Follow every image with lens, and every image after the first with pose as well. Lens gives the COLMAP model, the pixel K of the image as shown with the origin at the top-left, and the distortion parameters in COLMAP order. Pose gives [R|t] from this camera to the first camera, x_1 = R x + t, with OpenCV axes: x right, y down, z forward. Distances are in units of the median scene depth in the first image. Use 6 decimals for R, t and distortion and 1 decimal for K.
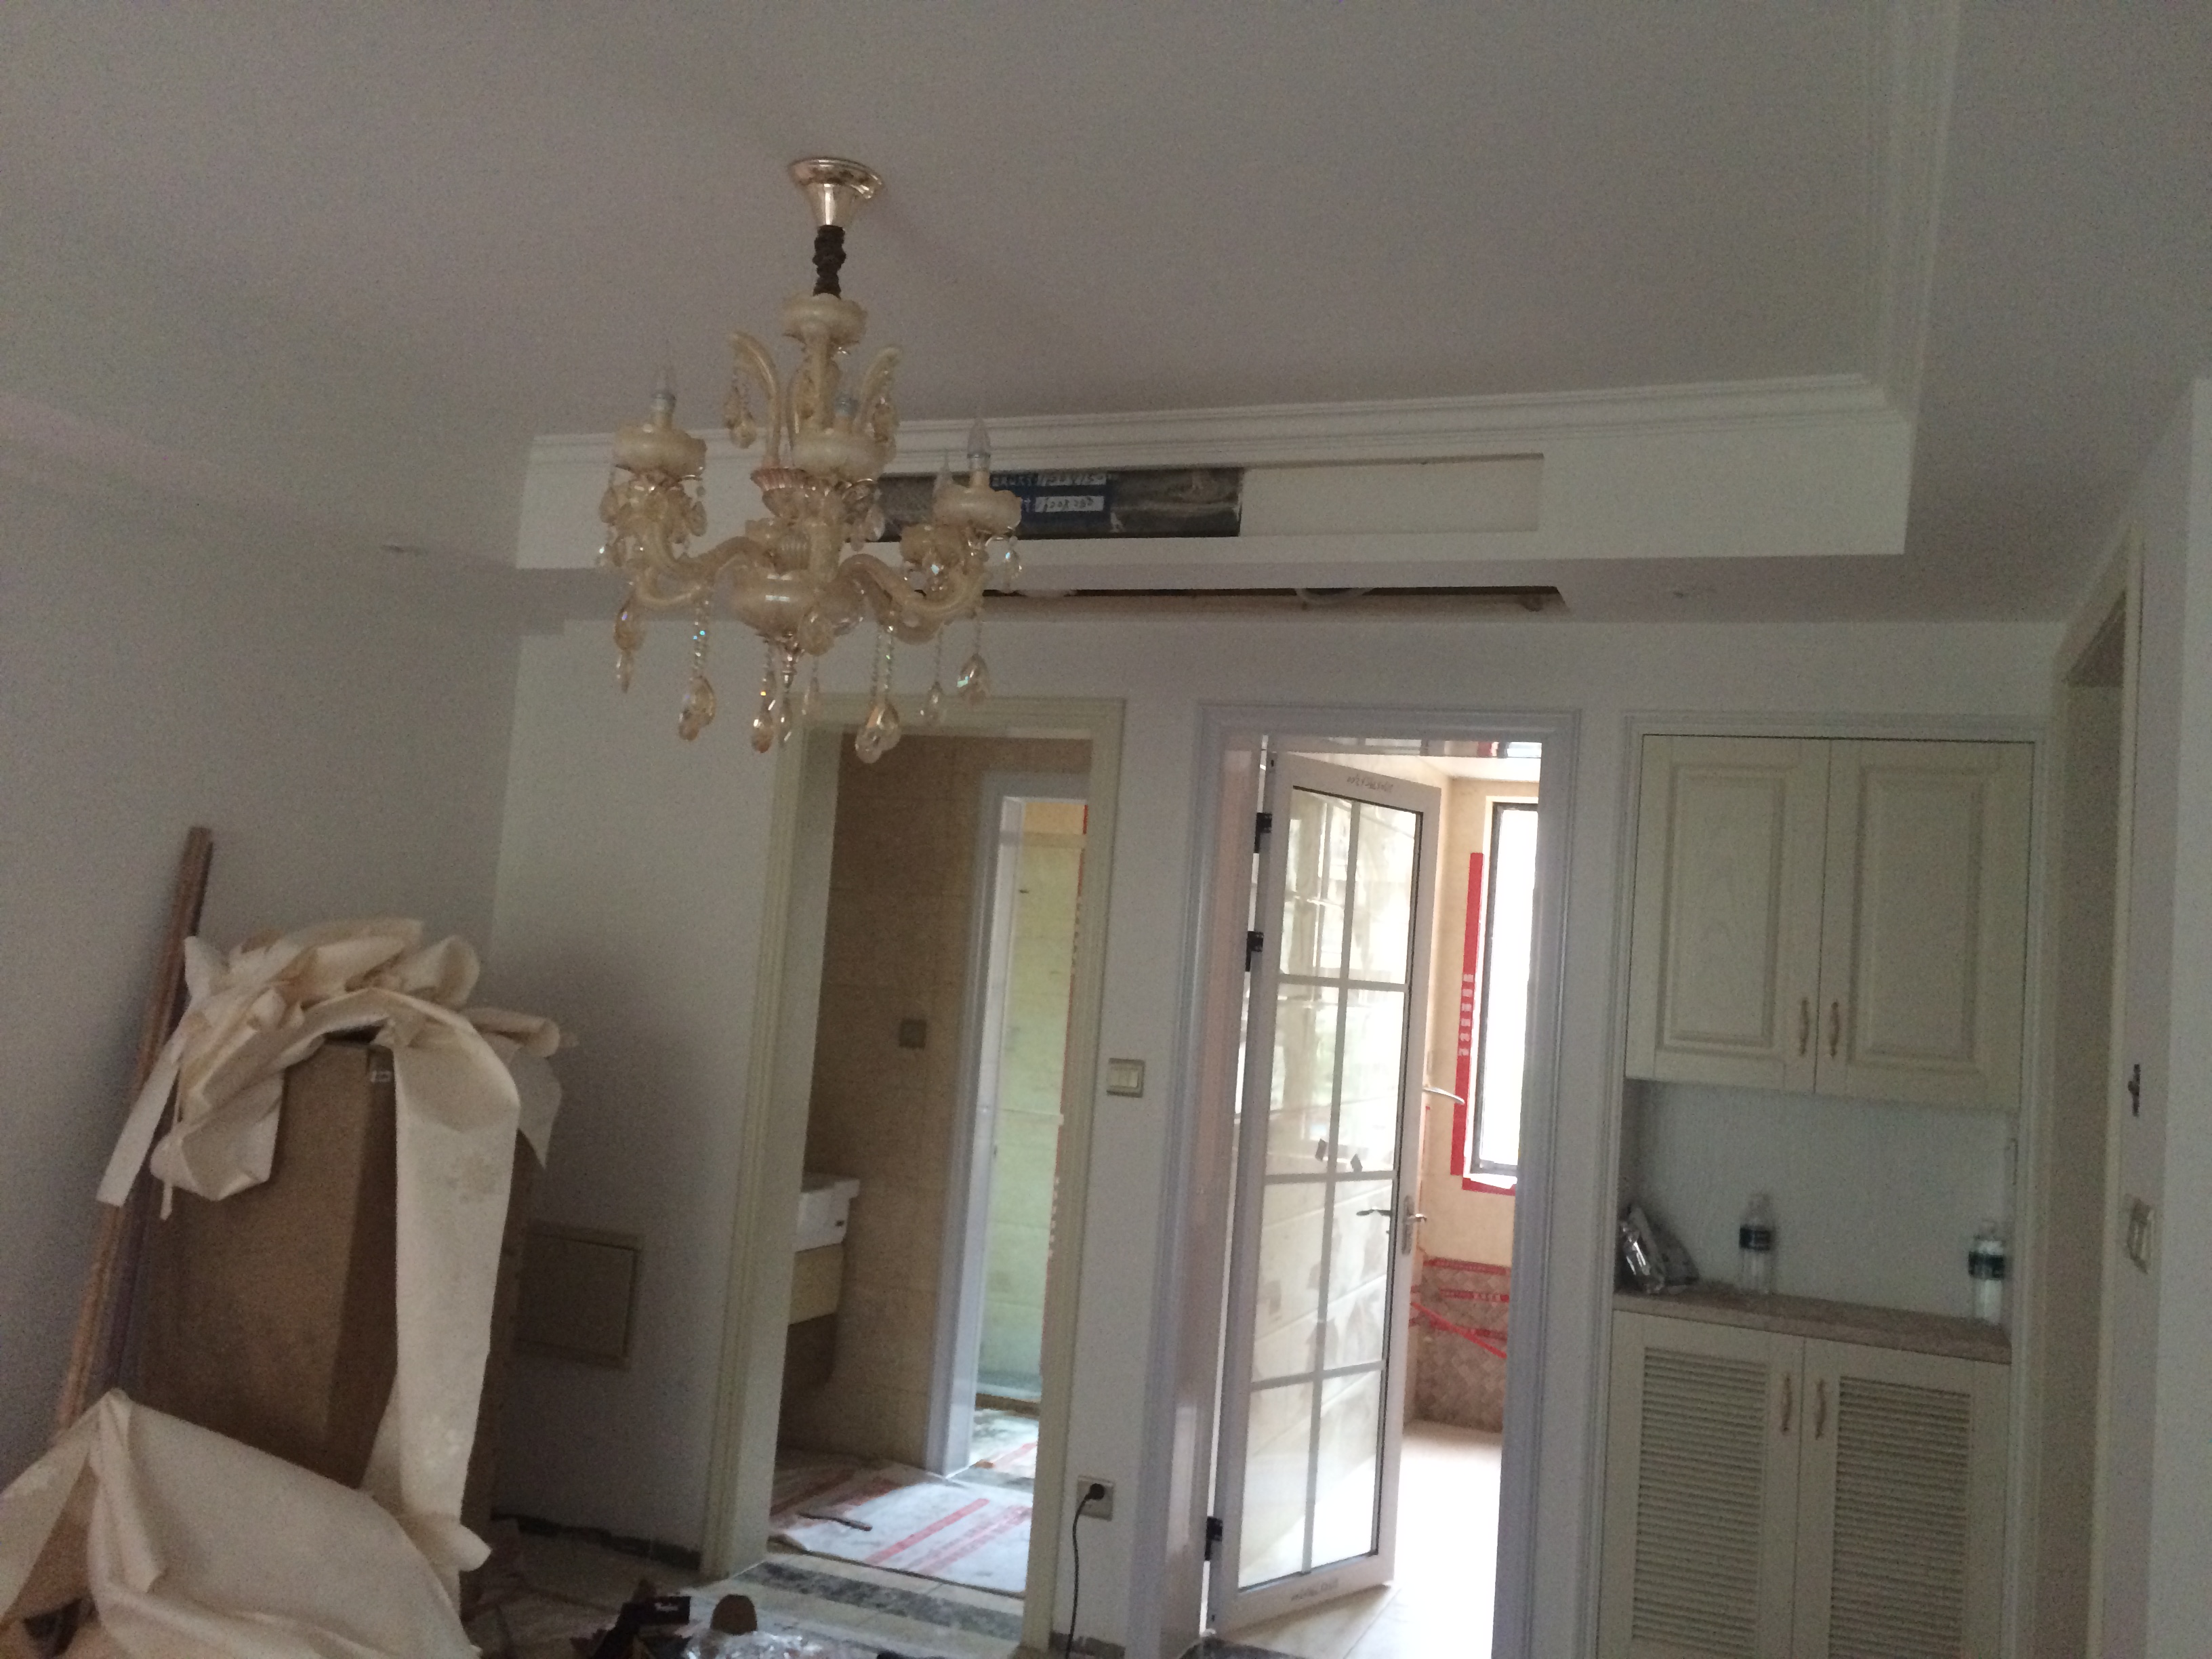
lens RADIAL K [[1913.3, 0, 1099.7], [0, 1913.3, 832.6], [0, 0, 1]] dist [0.091703, -0.128113]
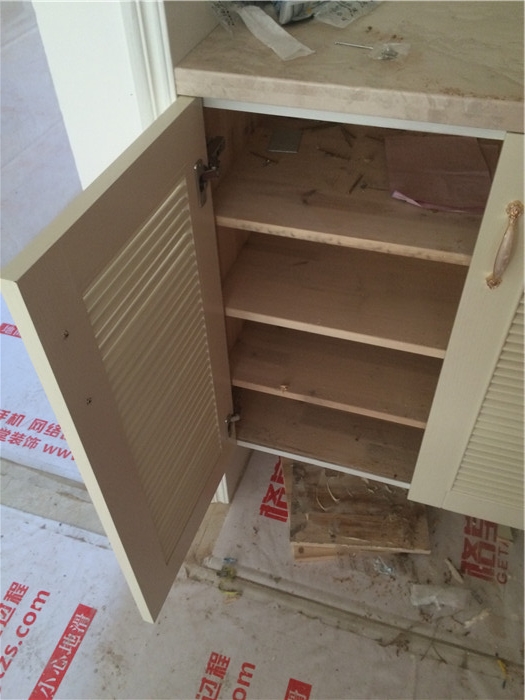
lens RADIAL K [[605.5, 0, 260.3], [0, 605.5, 351.0], [0, 0, 1]] dist [0.091703, -0.128113]
pose [[0.993388, -0.110694, -0.030449, 0.295297], [0.095231, 0.646381, 0.757049, 0.166036], [-0.064119, -0.754943, 0.652648, 0.848777]]
